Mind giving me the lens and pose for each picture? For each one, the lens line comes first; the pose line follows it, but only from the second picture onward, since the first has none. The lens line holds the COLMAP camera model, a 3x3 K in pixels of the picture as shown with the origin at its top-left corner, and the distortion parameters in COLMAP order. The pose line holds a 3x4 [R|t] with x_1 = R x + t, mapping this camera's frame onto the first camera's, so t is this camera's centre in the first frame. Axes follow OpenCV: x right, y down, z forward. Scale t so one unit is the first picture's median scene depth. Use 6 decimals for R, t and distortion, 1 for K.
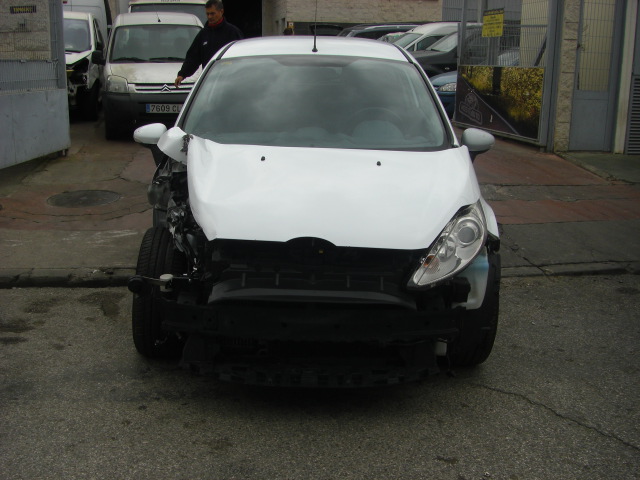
lens RADIAL K [[720.2, 0, 301.4], [0, 720.2, 278.0], [0, 0, 1]] dist [-0.183059, 0.126830]
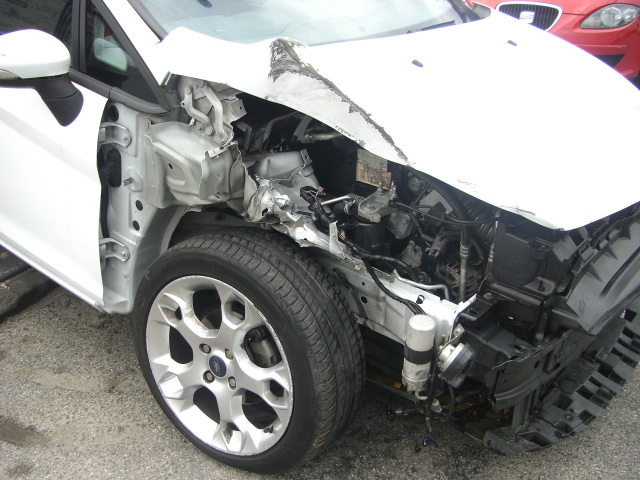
lens RADIAL K [[720.2, 0, 301.4], [0, 720.2, 278.0], [0, 0, 1]] dist [-0.183059, 0.126830]
pose [[0.627316, -0.383777, 0.677636, -0.527220], [0.231282, 0.922693, 0.308457, -0.191850], [-0.743629, -0.036774, 0.667581, 0.648657]]
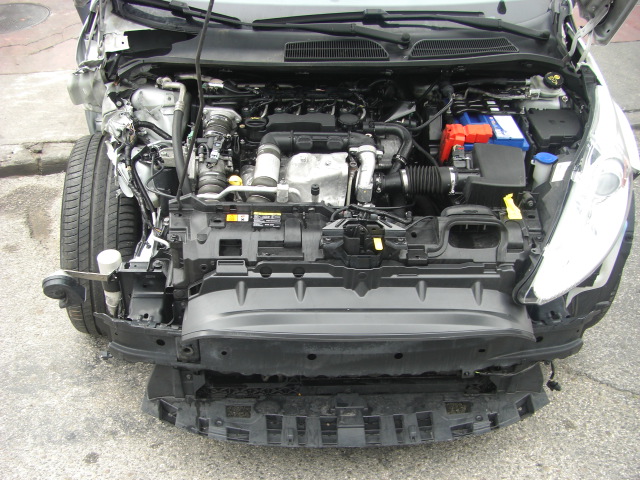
lens RADIAL K [[720.2, 0, 301.4], [0, 720.2, 278.0], [0, 0, 1]] dist [-0.183059, 0.126830]
pose [[0.998778, -0.029076, 0.039970, -0.045428], [0.014534, 0.945686, 0.324756, -0.159256], [-0.047242, -0.323778, 0.944953, 0.379482]]
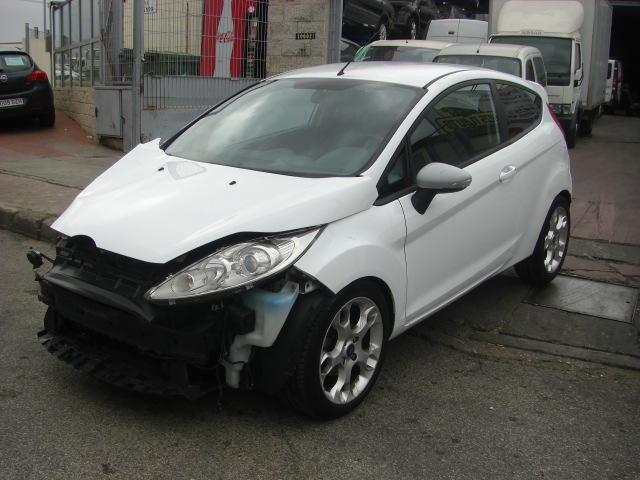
lens RADIAL K [[720.2, 0, 301.4], [0, 720.2, 278.0], [0, 0, 1]] dist [-0.183059, 0.126830]
pose [[0.789291, 0.177930, -0.587674, 0.740014], [-0.204547, 0.978619, 0.021575, -0.067156], [0.578948, 0.103178, 0.808810, 0.246994]]
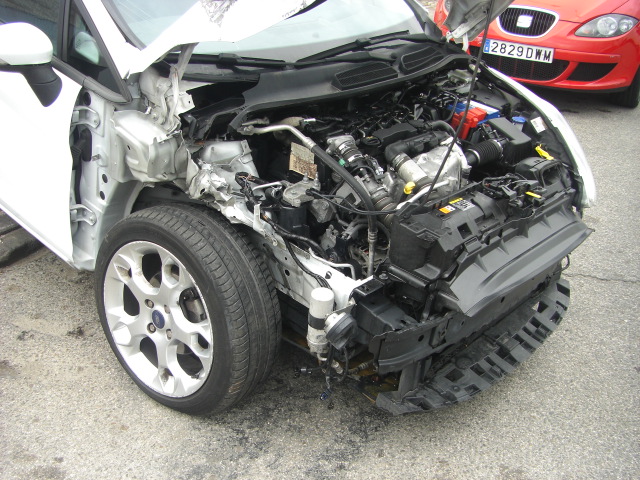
lens RADIAL K [[720.2, 0, 301.4], [0, 720.2, 278.0], [0, 0, 1]] dist [-0.183059, 0.126830]
pose [[0.675502, -0.353359, 0.647174, -0.538348], [0.170855, 0.928815, 0.328803, -0.199567], [-0.717290, -0.111534, 0.687790, 0.531099]]
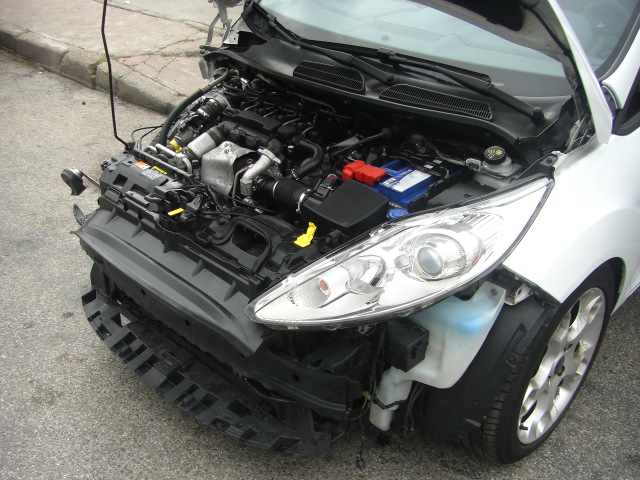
lens RADIAL K [[720.2, 0, 301.4], [0, 720.2, 278.0], [0, 0, 1]] dist [-0.183059, 0.126830]
pose [[0.722632, 0.366072, -0.586339, 0.422944], [-0.214504, 0.925135, 0.313230, -0.172440], [0.657108, -0.100578, 0.747056, 0.473371]]
